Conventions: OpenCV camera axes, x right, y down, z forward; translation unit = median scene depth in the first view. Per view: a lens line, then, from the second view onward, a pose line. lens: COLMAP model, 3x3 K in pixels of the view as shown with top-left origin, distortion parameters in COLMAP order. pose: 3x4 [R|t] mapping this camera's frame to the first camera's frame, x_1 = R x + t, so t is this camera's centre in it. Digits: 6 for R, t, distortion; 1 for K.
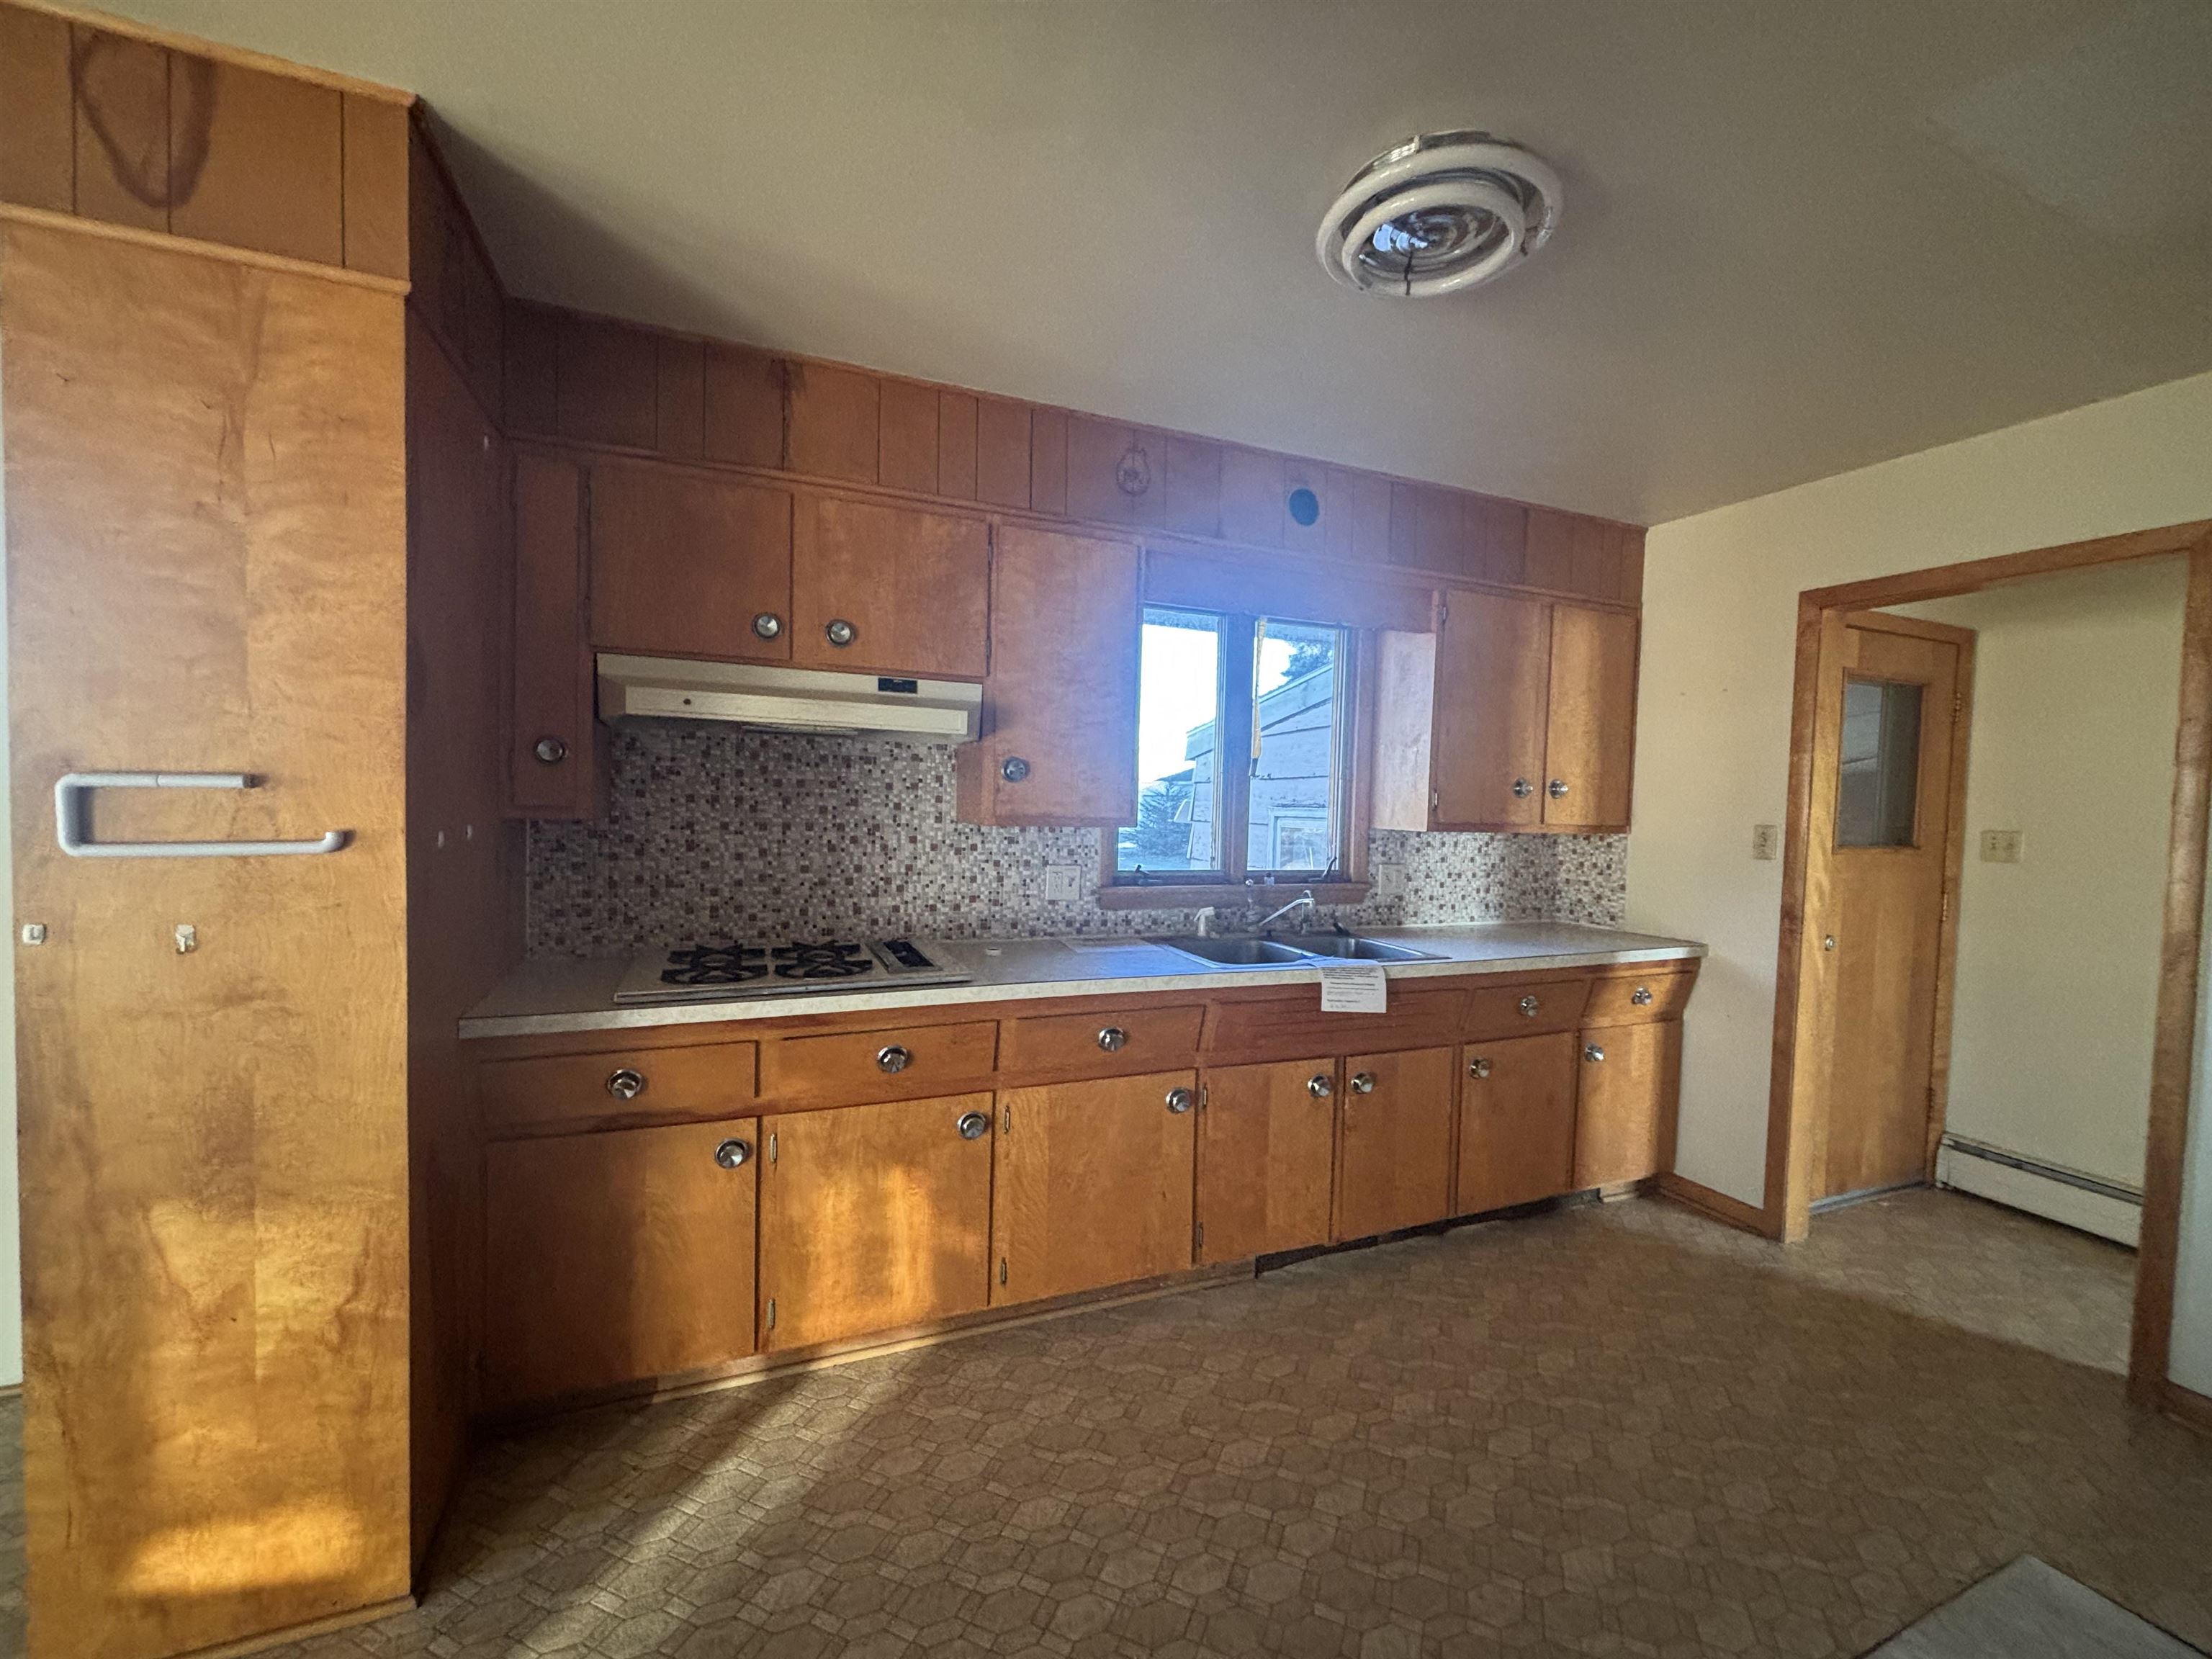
lens RADIAL K [[888.8, 0, 1099.4], [0, 888.8, 832.2], [0, 0, 1]] dist [-0.003862, -0.000139]
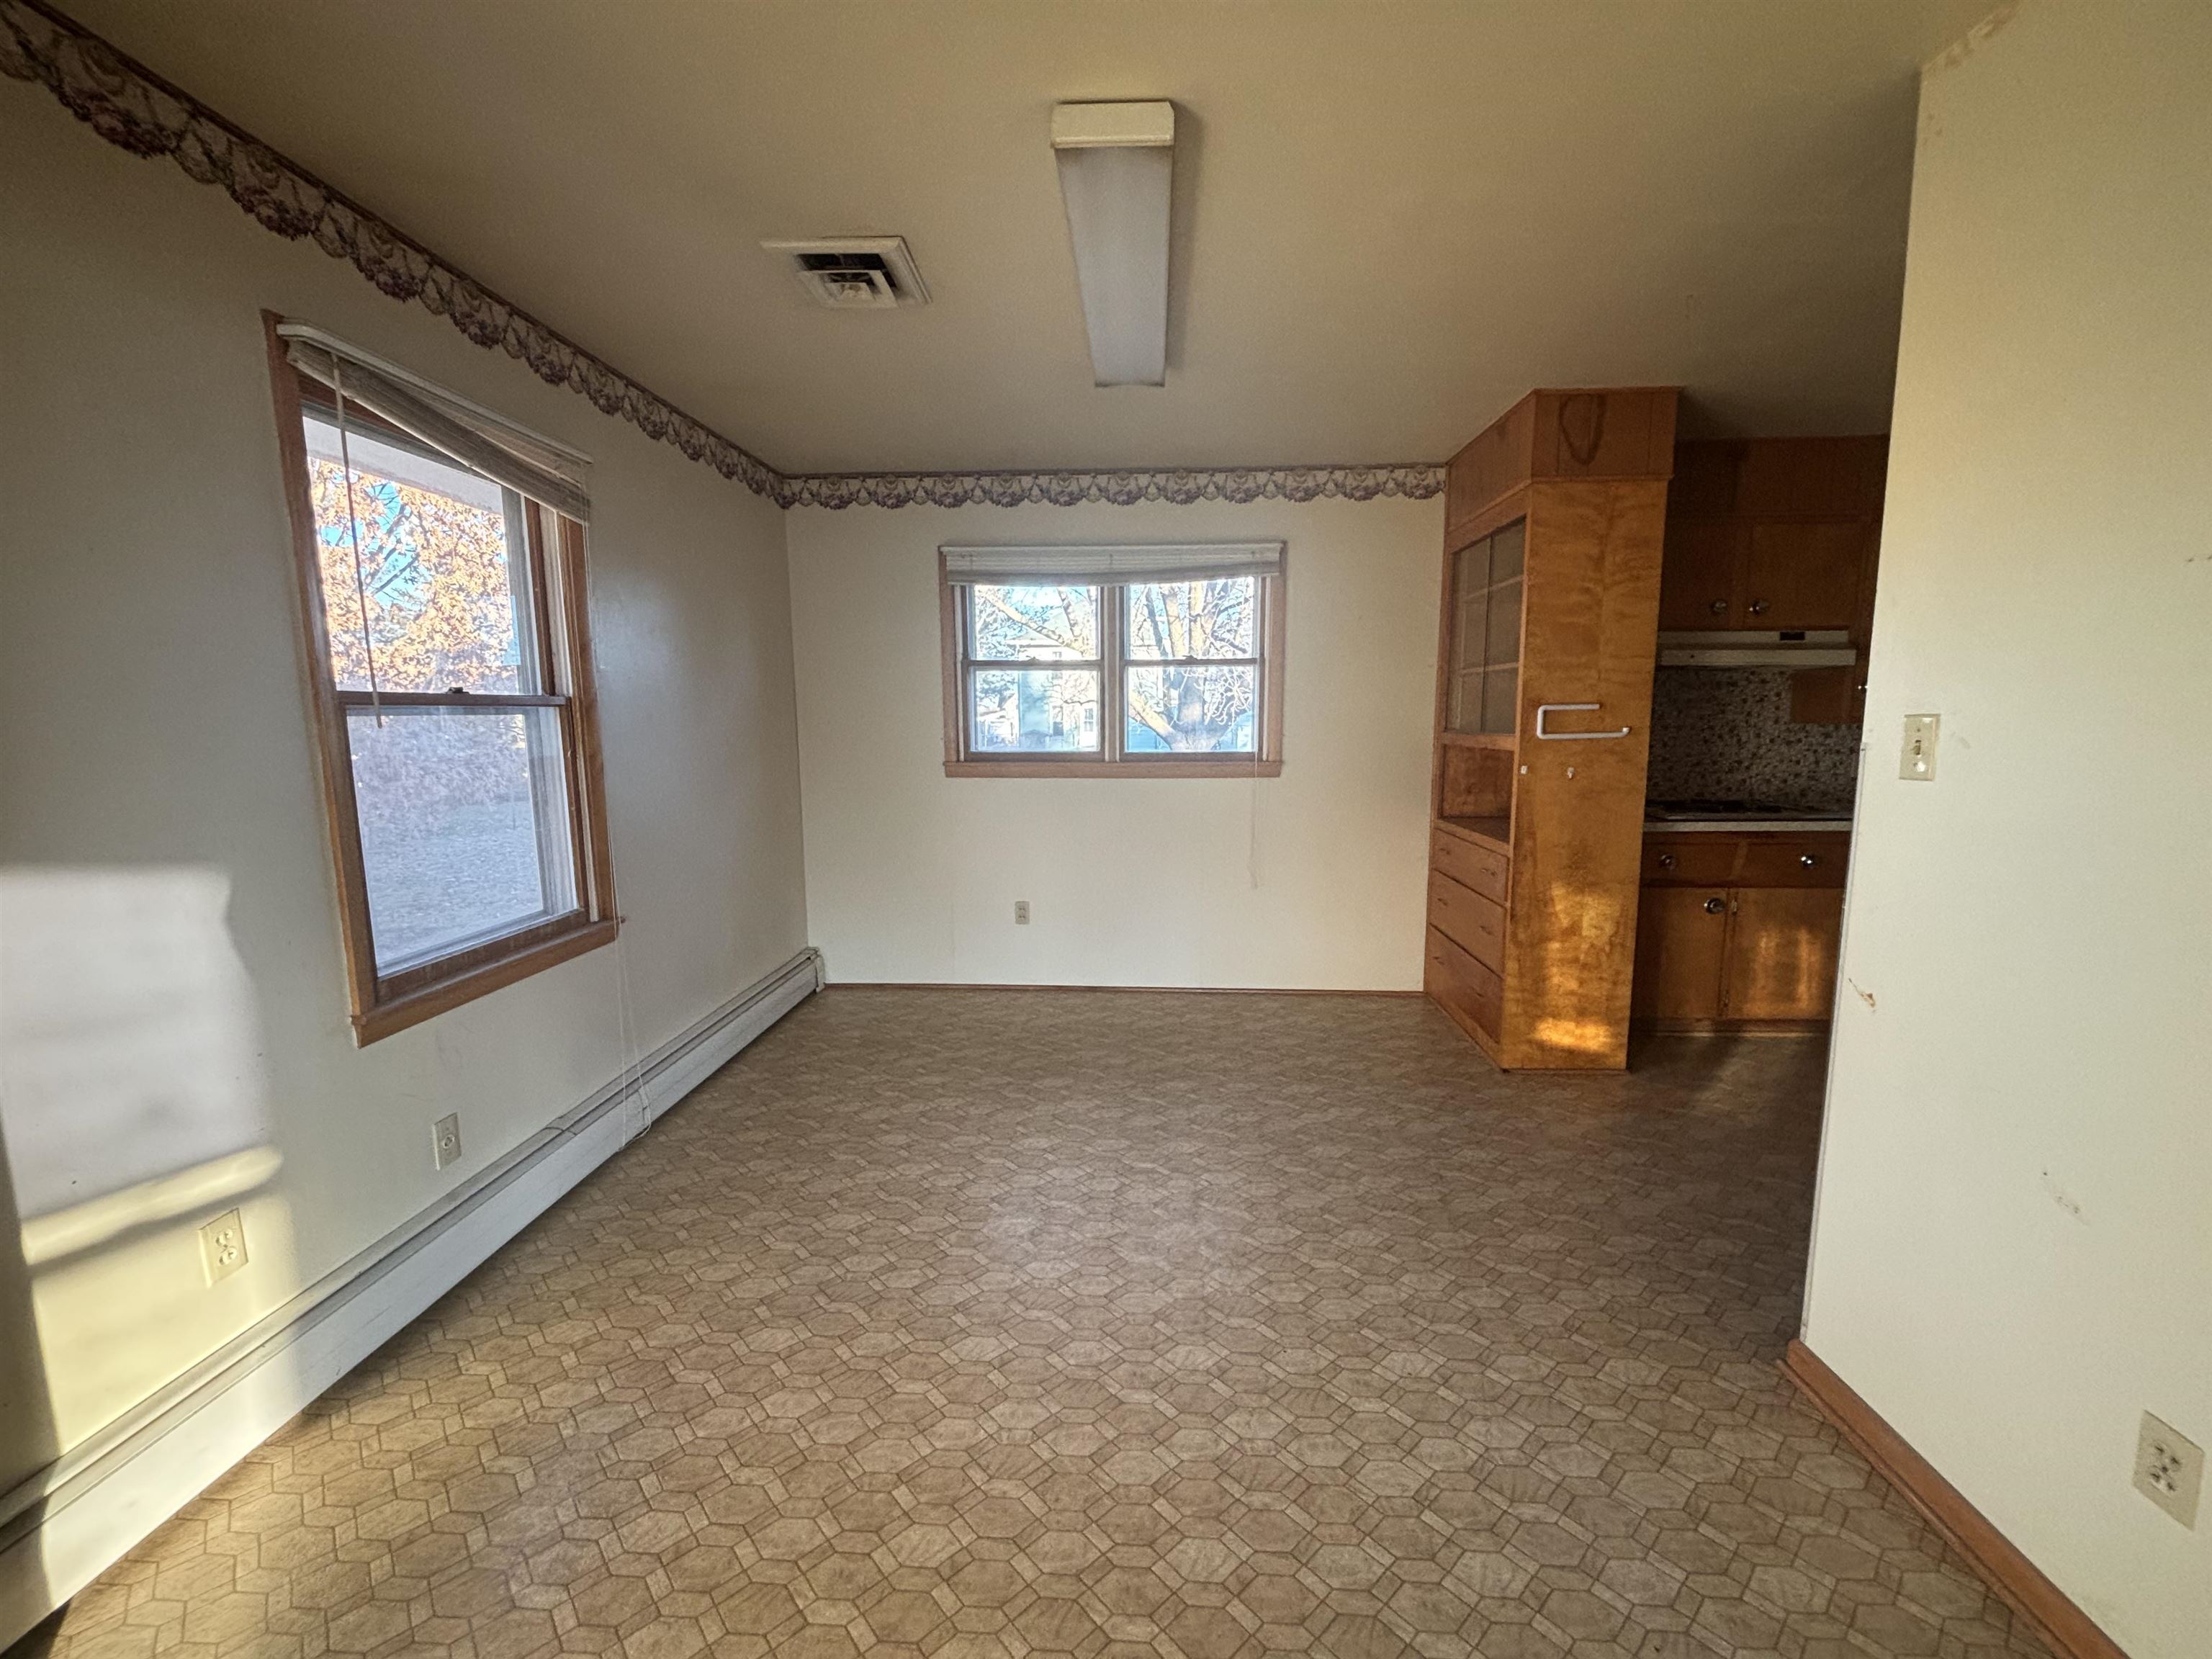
lens RADIAL K [[888.8, 0, 1113.3], [0, 888.8, 829.6], [0, 0, 1]] dist [-0.003862, -0.000139]
pose [[0.905490, 0.022578, -0.423766, -0.649412], [0.013280, 0.996587, 0.081473, 0.035108], [0.424160, -0.079400, 0.902100, -0.979582]]
